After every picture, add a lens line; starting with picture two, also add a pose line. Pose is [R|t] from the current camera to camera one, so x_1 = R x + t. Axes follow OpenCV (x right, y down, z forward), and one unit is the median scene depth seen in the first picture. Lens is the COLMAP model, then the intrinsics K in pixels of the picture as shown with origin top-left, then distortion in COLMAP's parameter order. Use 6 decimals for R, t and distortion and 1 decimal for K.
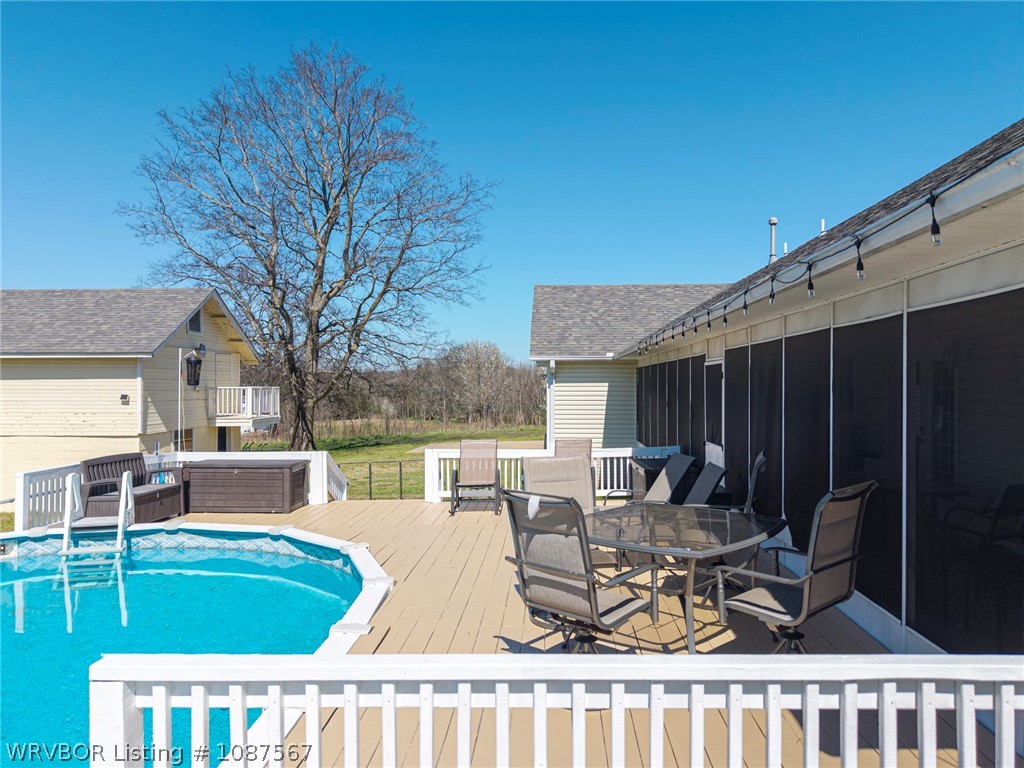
lens RADIAL K [[735.4, 0, 512.6], [0, 735.4, 383.6], [0, 0, 1]] dist [0.002013, -0.002737]
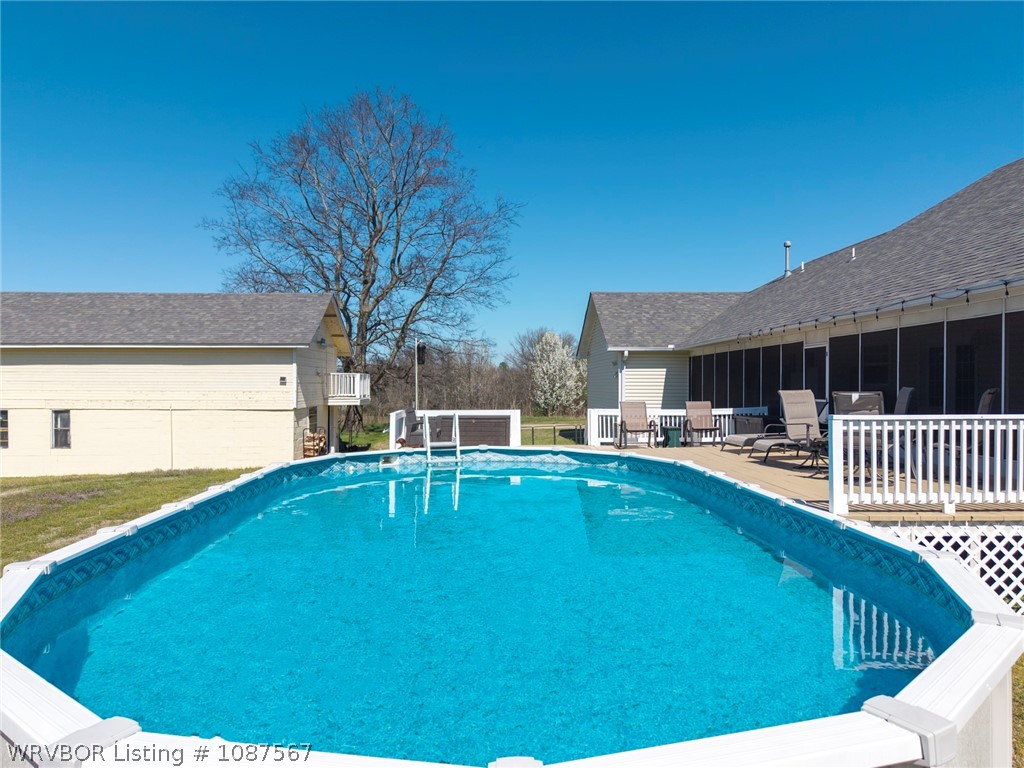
lens RADIAL K [[690.3, 0, 492.0], [0, 690.3, 377.2], [0, 0, 1]] dist [0.031160, -0.041412]
pose [[0.999489, 0.002077, 0.031906, -0.205375], [-0.001879, 0.999979, -0.006251, 0.021656], [-0.031918, 0.006188, 0.999471, -0.200271]]
